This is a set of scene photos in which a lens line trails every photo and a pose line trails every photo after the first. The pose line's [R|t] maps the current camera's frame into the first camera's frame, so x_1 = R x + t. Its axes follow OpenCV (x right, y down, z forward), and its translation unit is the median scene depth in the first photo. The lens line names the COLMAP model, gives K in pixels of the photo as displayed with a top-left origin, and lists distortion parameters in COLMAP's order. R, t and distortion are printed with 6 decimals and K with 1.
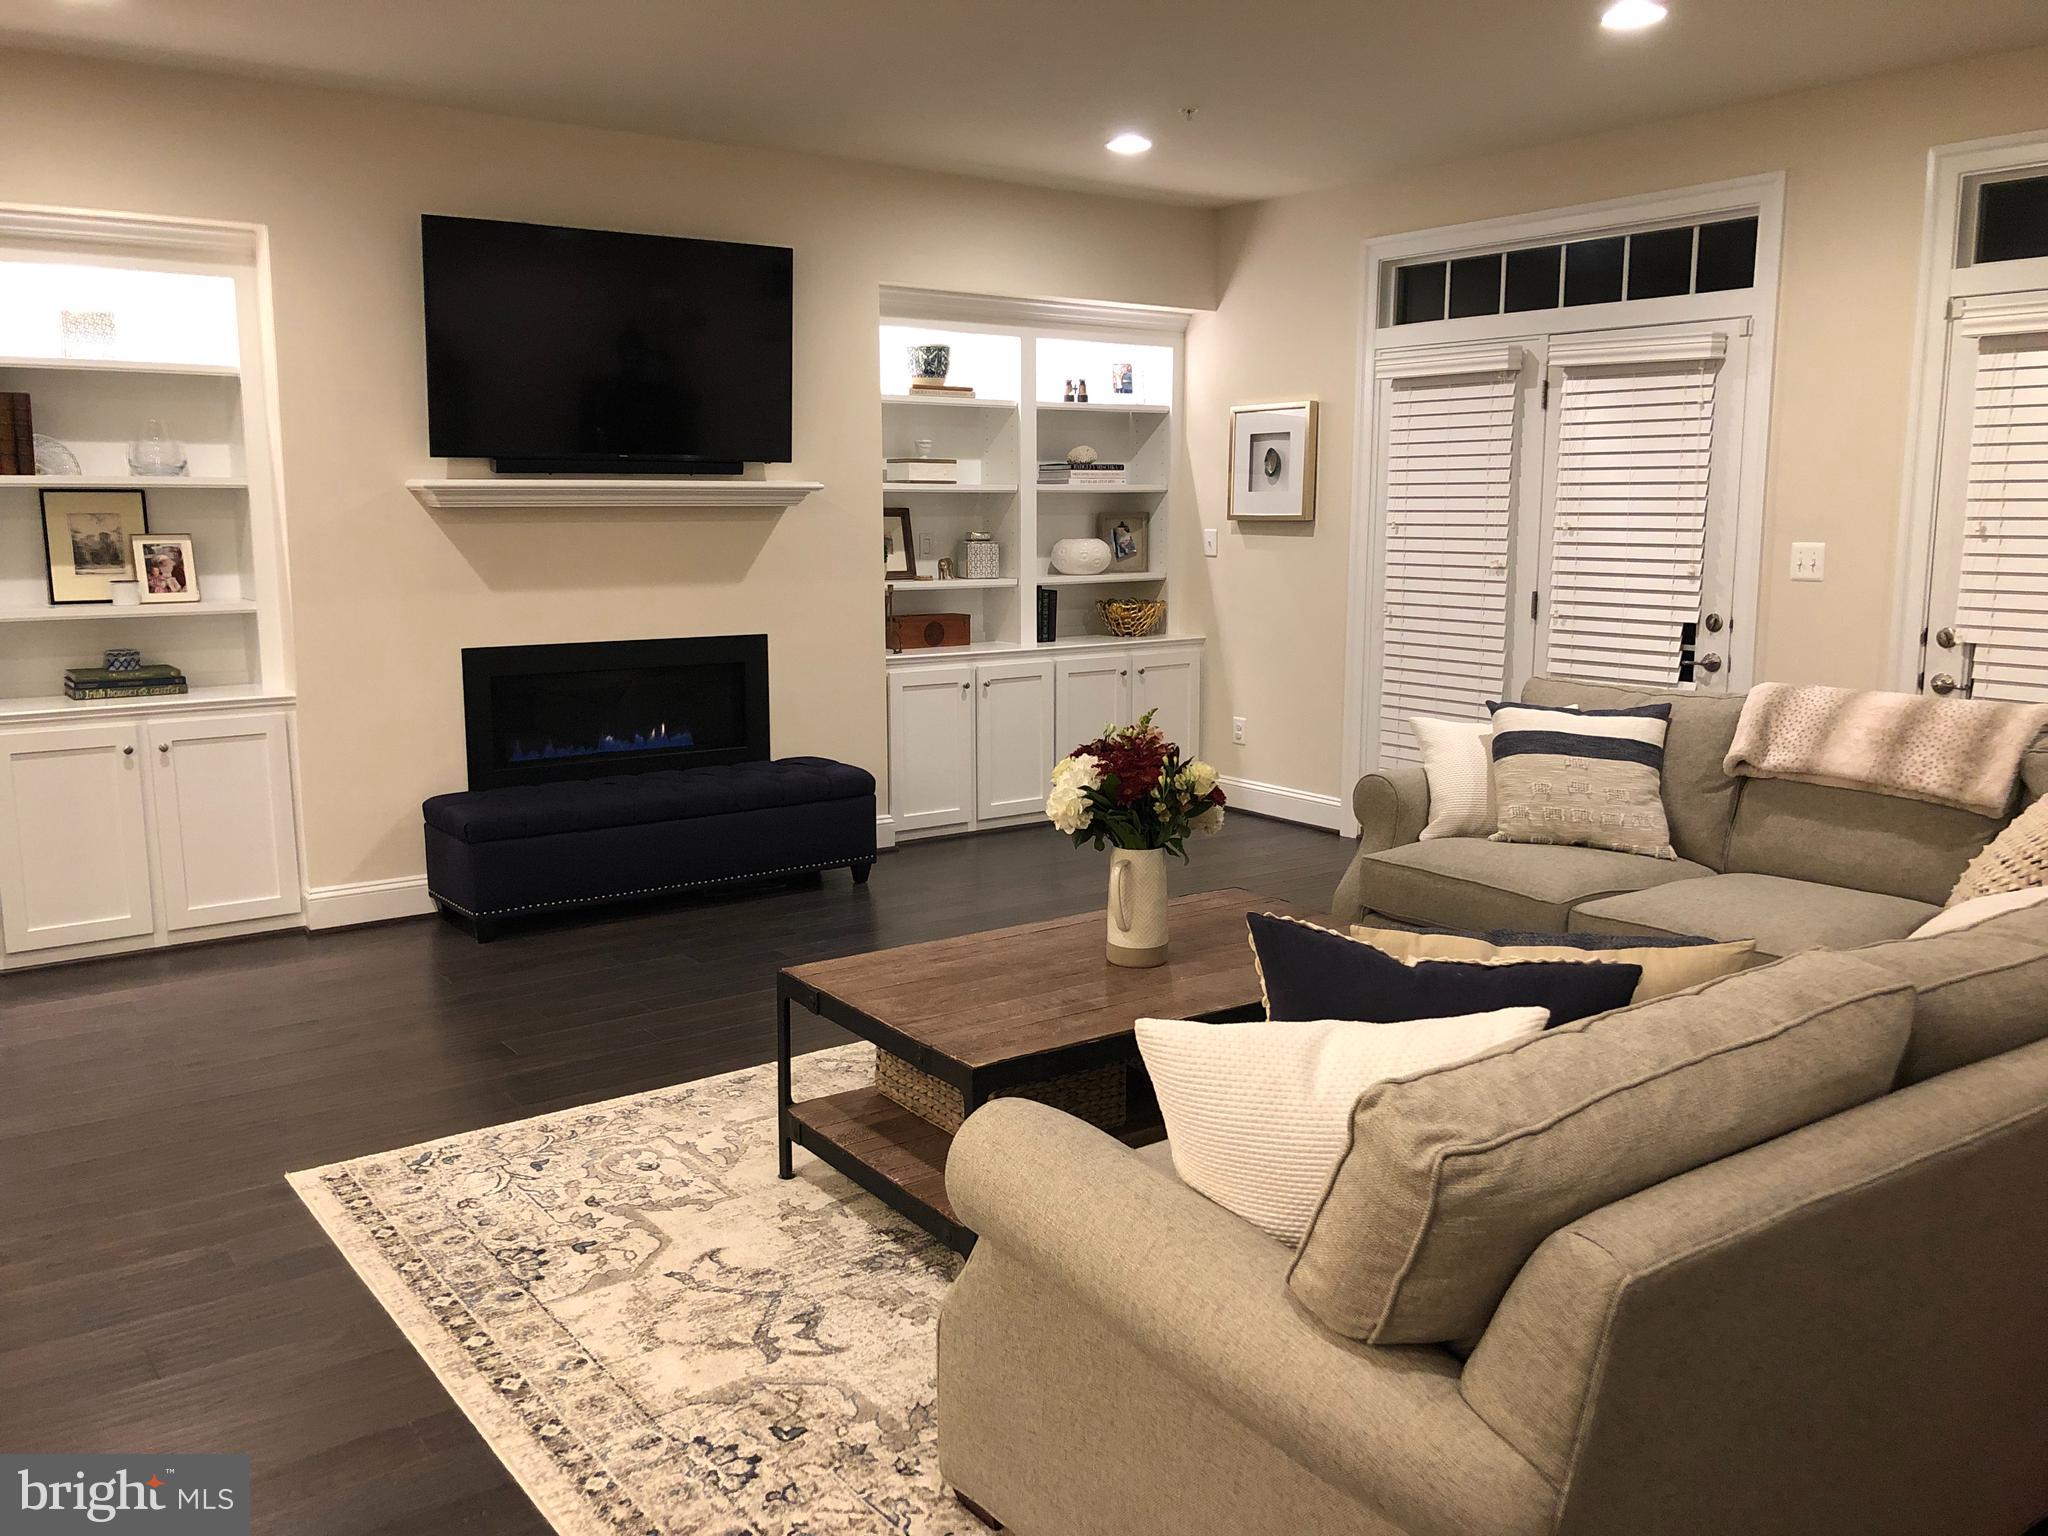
lens RADIAL K [[1690.5, 0, 1024.0], [0, 1690.5, 768.0], [0, 0, 1]] dist [0.067560, -0.118217]
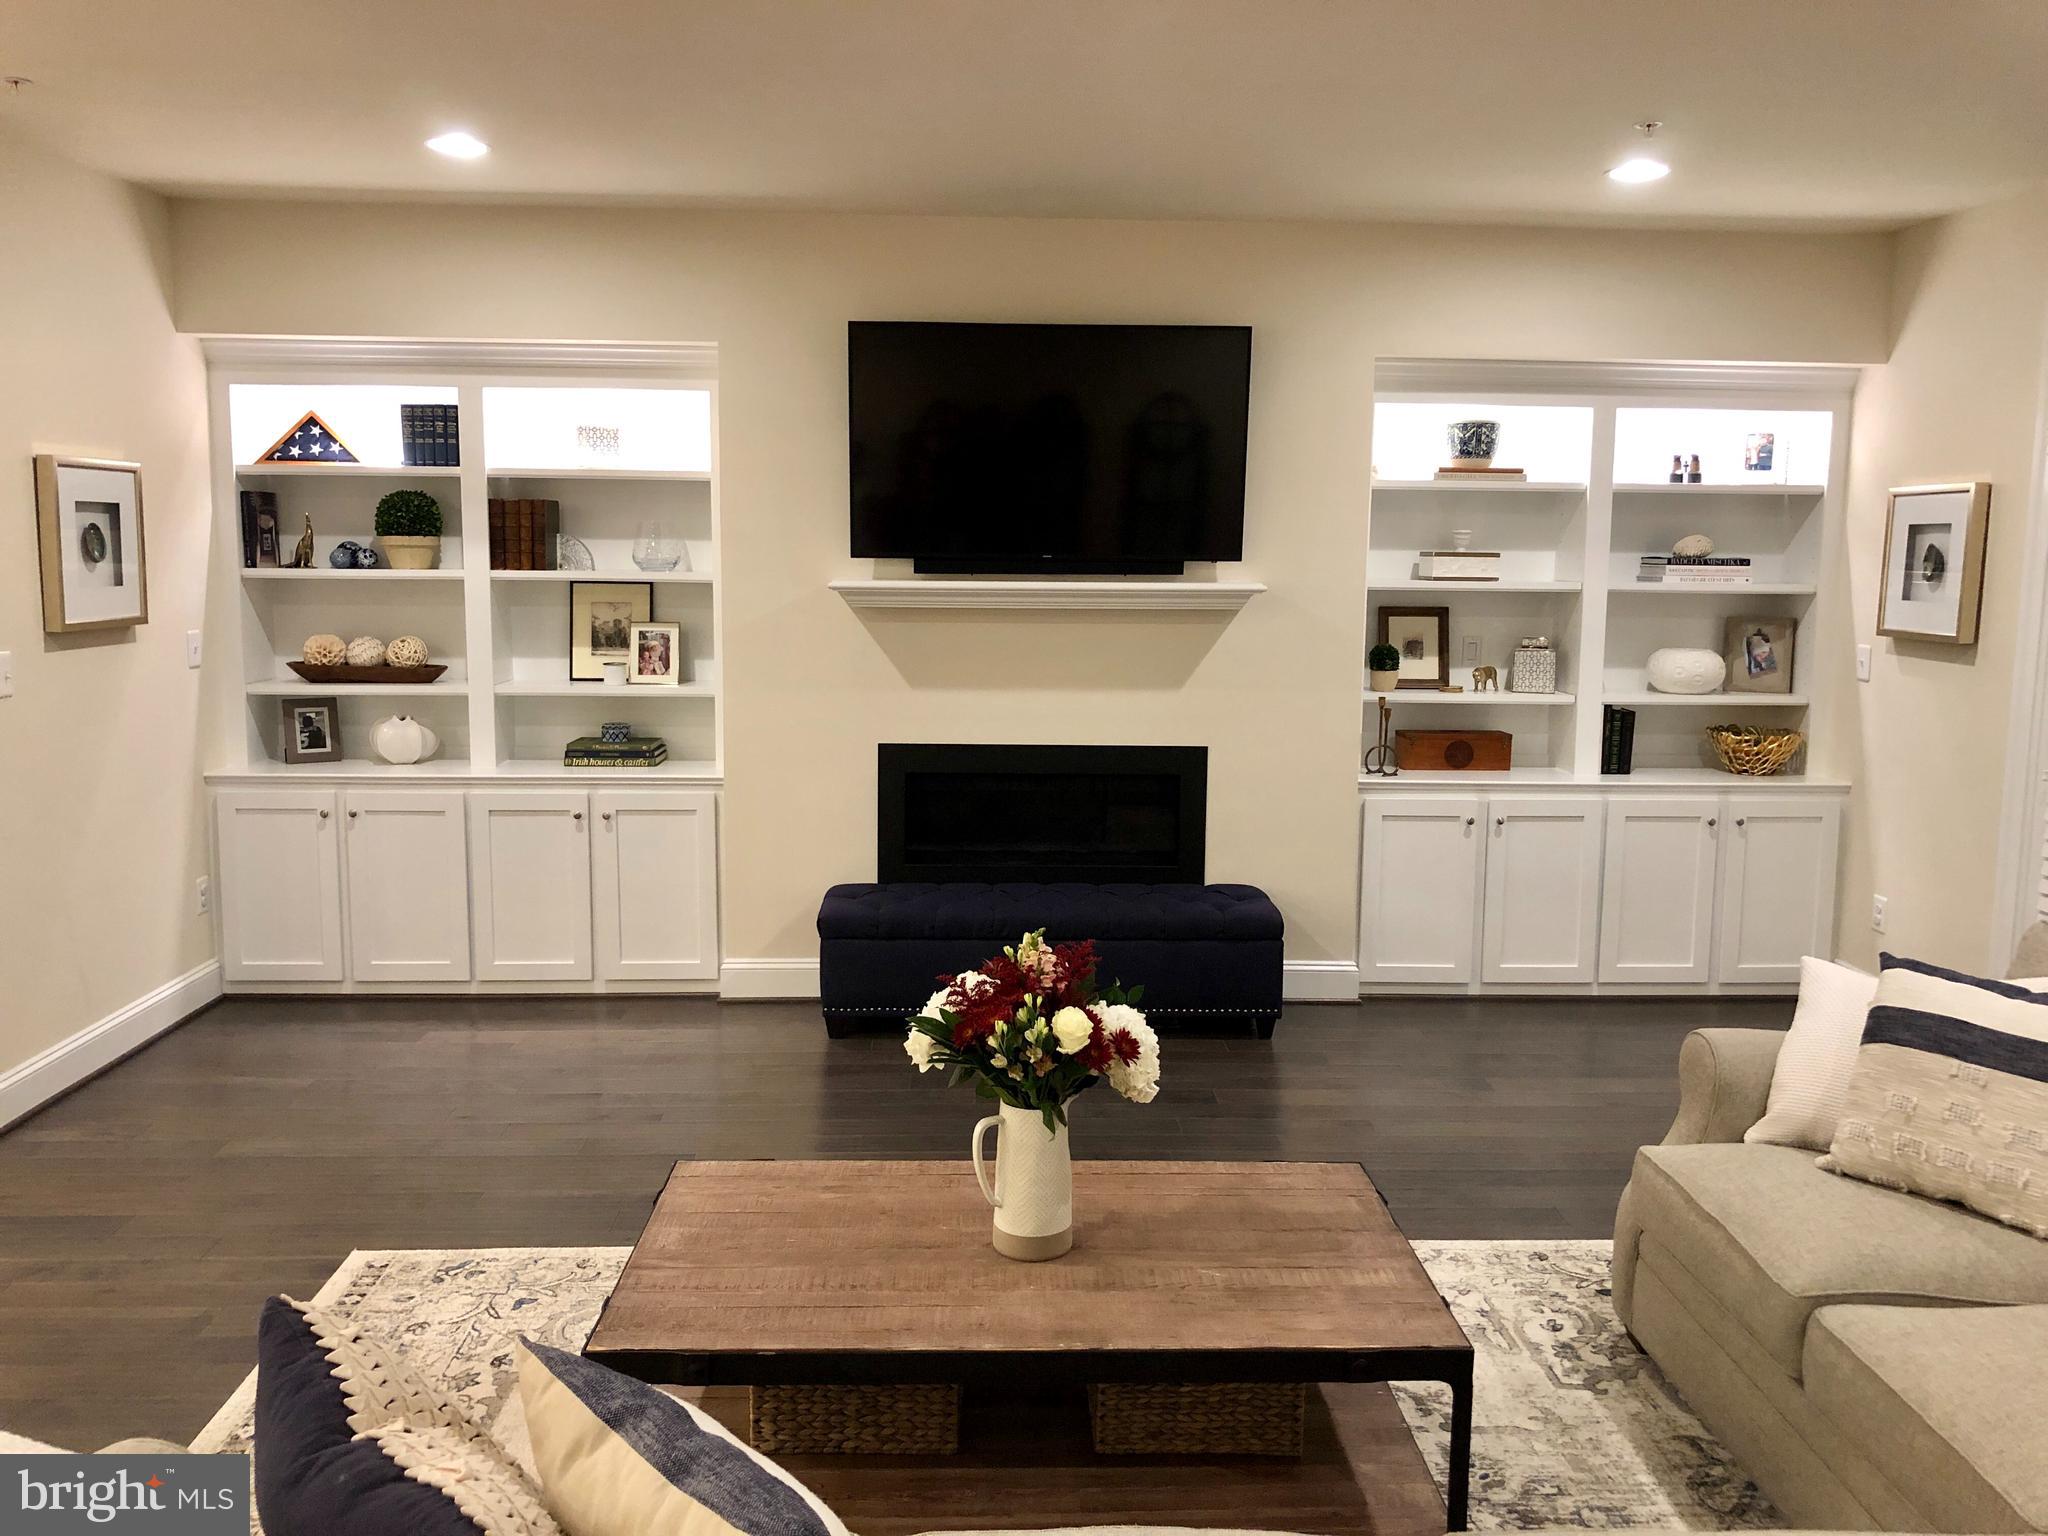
lens RADIAL K [[1690.5, 0, 1024.0], [0, 1690.5, 768.0], [0, 0, 1]] dist [0.067560, -0.118217]
pose [[0.828725, 0.085931, -0.553020, 0.299755], [-0.100421, 0.994937, 0.004112, -0.067921], [0.550573, 0.052127, 0.833158, 0.205464]]
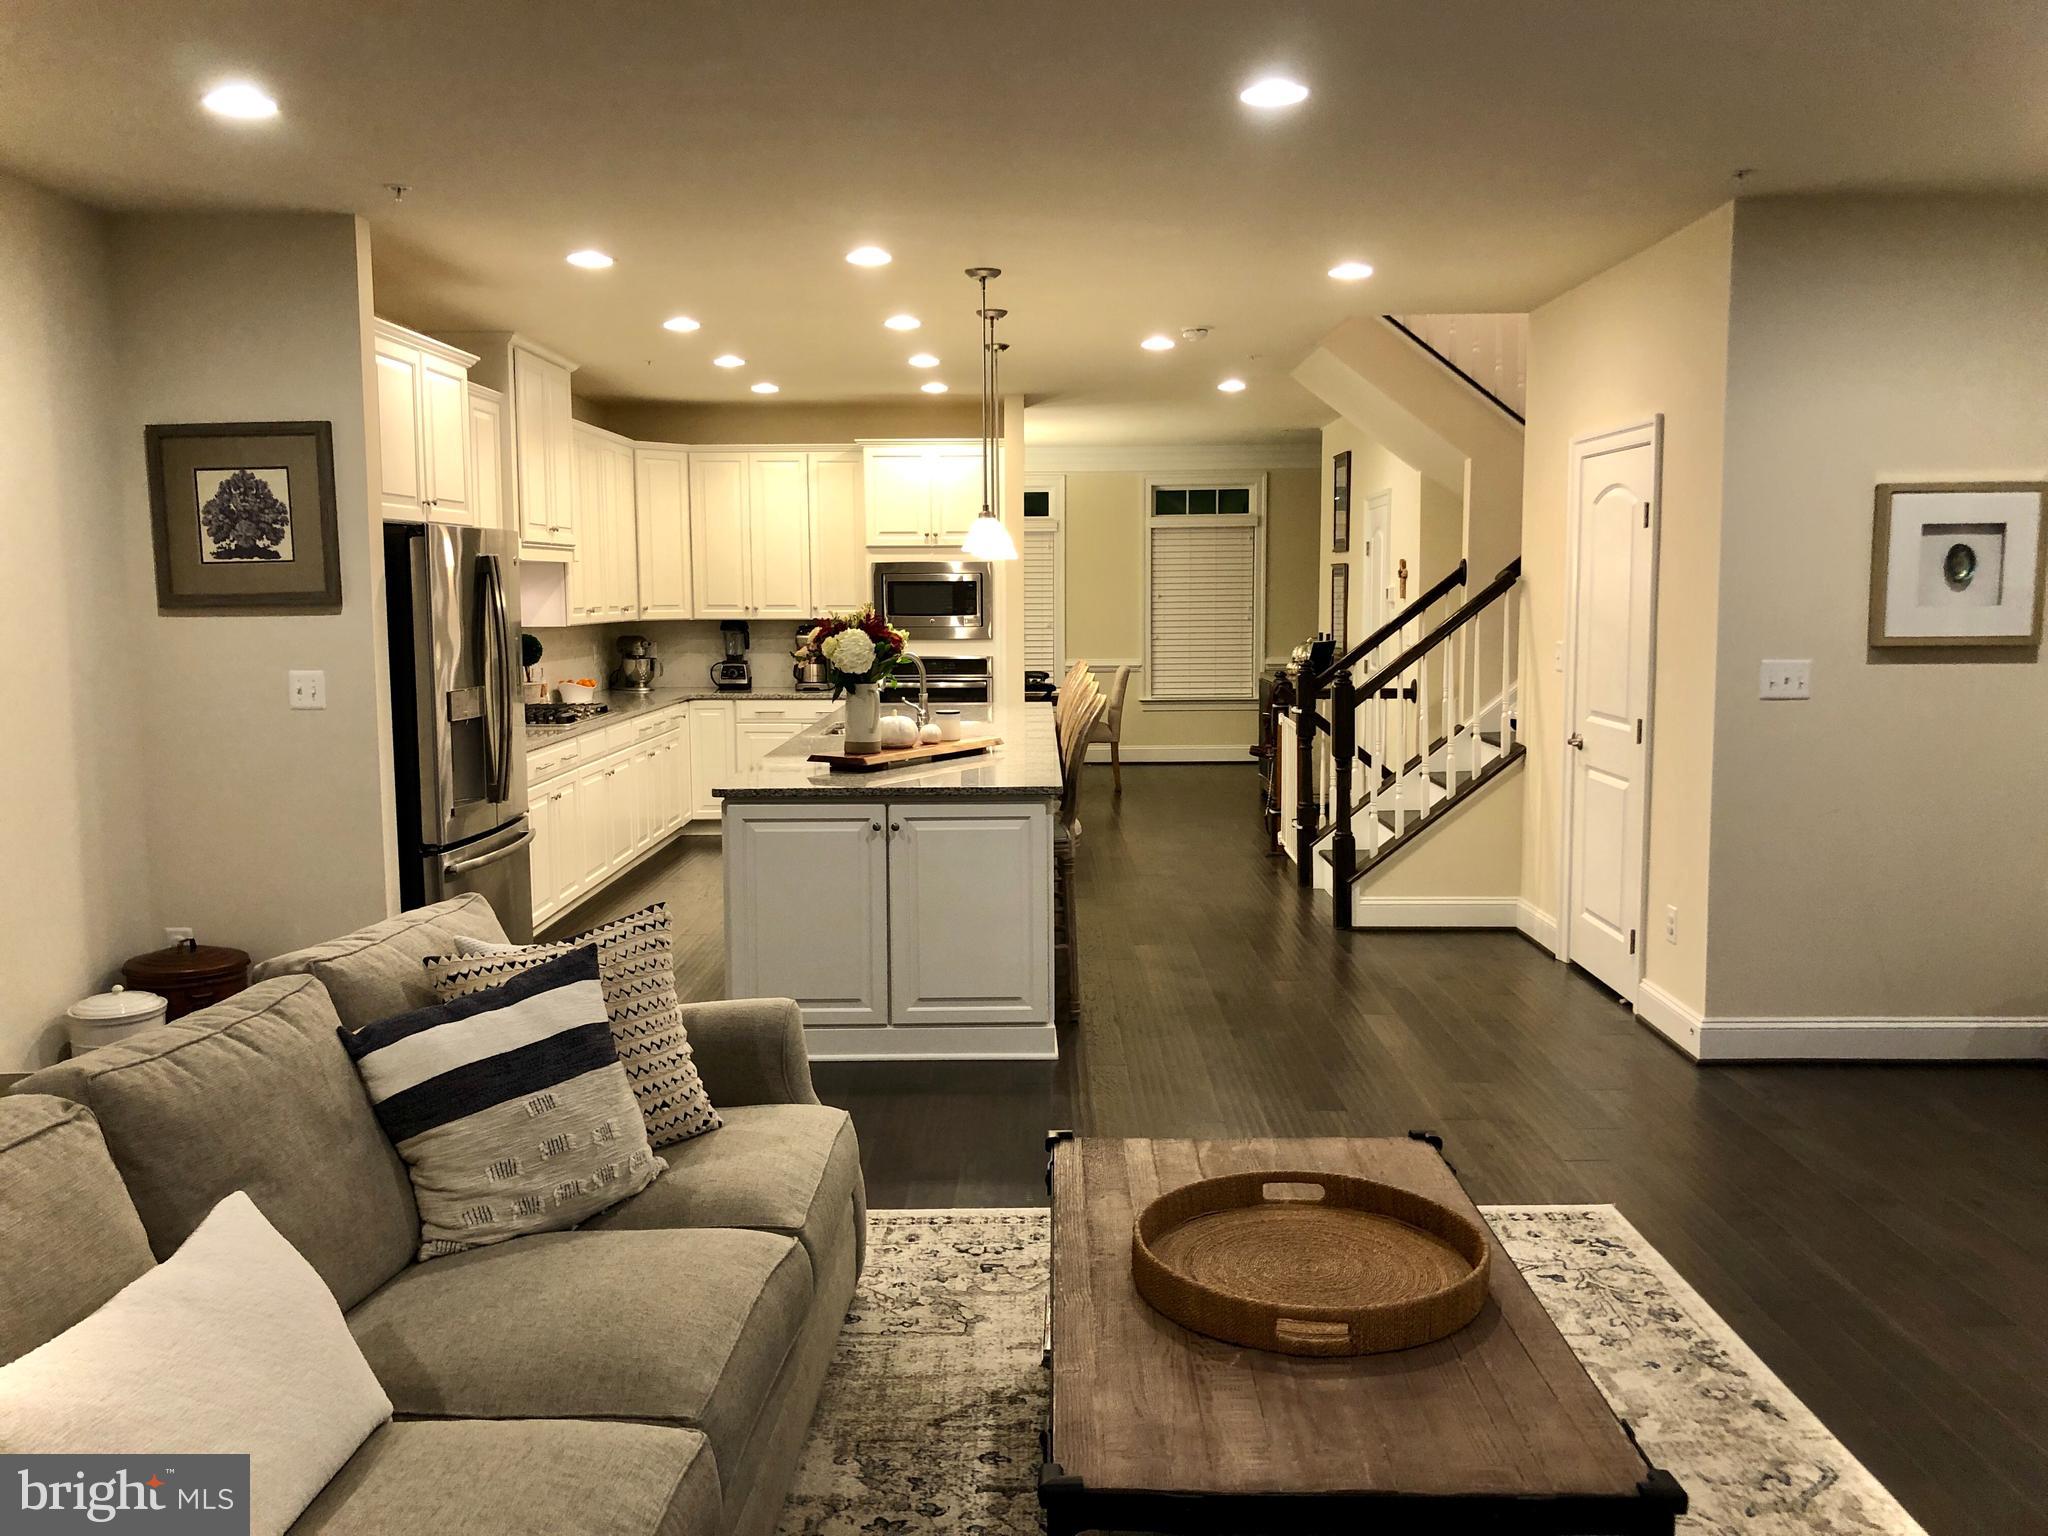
lens RADIAL K [[1690.5, 0, 1024.0], [0, 1690.5, 768.0], [0, 0, 1]] dist [0.067560, -0.118217]
pose [[-0.593602, 0.091943, -0.799490, 0.439876], [-0.124422, 0.971021, 0.204050, -0.147708], [0.795083, 0.220599, -0.564960, 0.797819]]
